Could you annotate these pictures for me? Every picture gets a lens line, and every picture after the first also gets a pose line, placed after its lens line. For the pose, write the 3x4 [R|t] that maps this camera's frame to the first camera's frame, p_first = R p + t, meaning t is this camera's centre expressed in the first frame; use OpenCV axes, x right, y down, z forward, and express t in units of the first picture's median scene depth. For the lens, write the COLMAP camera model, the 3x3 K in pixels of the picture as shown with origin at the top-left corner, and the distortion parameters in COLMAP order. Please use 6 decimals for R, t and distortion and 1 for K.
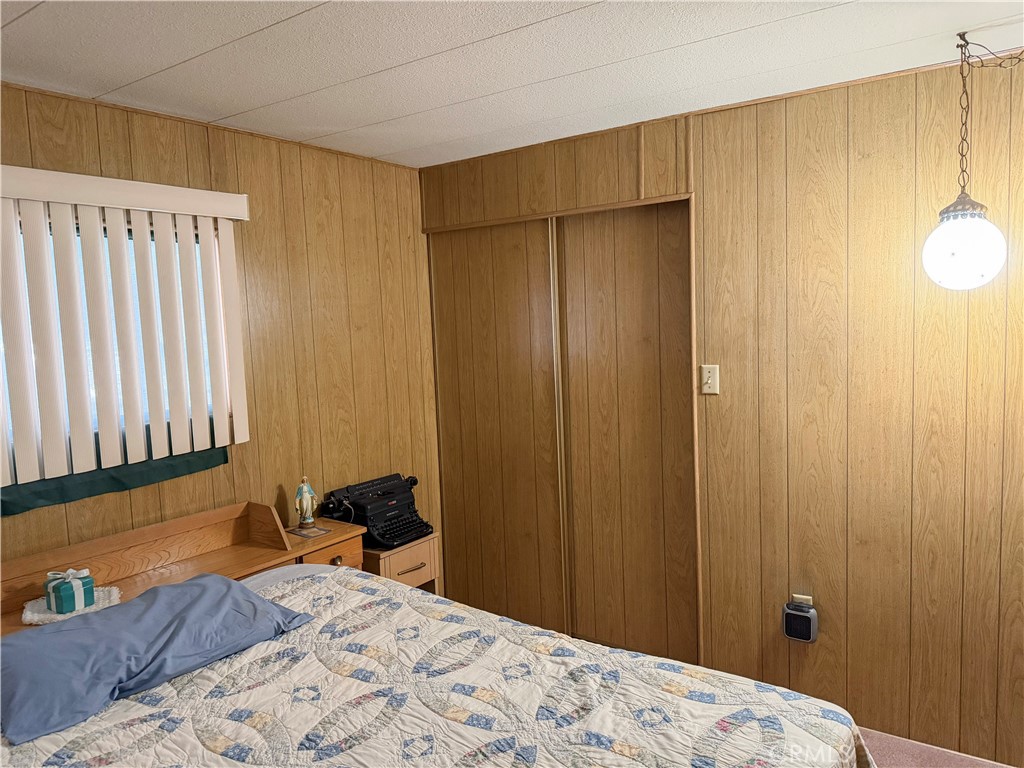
lens RADIAL K [[735.6, 0, 512.0], [0, 735.6, 384.0], [0, 0, 1]] dist [0.001329, -0.004129]
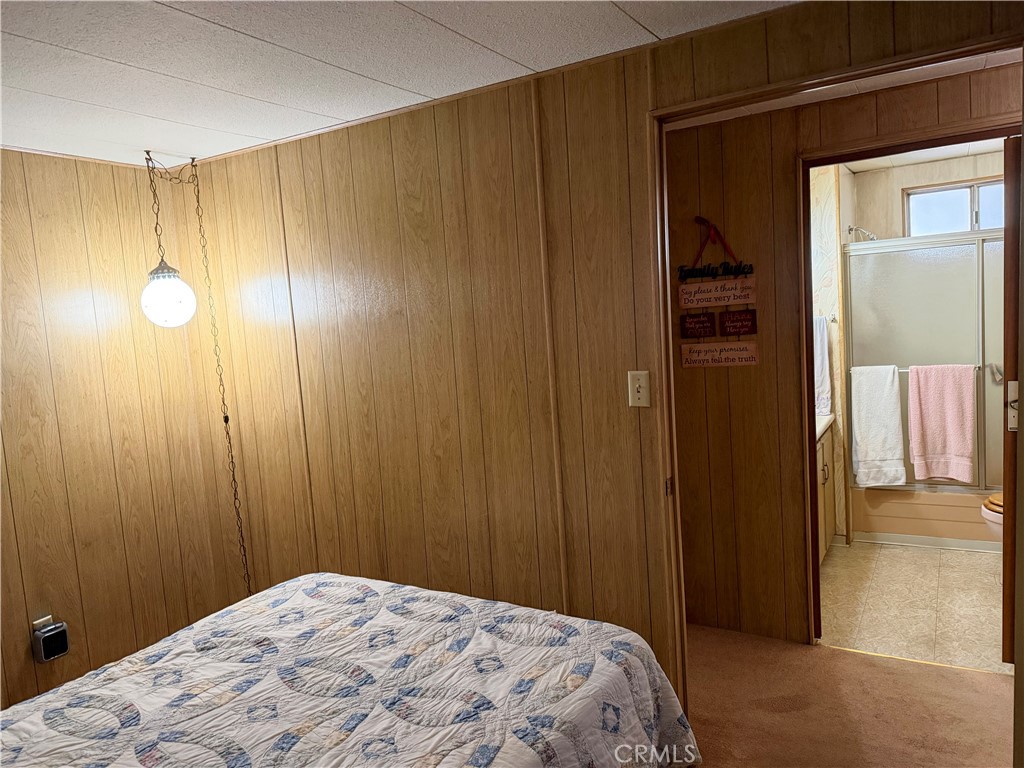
lens RADIAL K [[724.4, 0, 556.5], [0, 724.4, 382.1], [0, 0, 1]] dist [0.000571, -0.000267]
pose [[-0.132838, -0.051362, 0.989806, -0.828844], [0.159939, 0.984457, 0.072549, -0.003344], [-0.978148, 0.167946, -0.122559, 0.412236]]
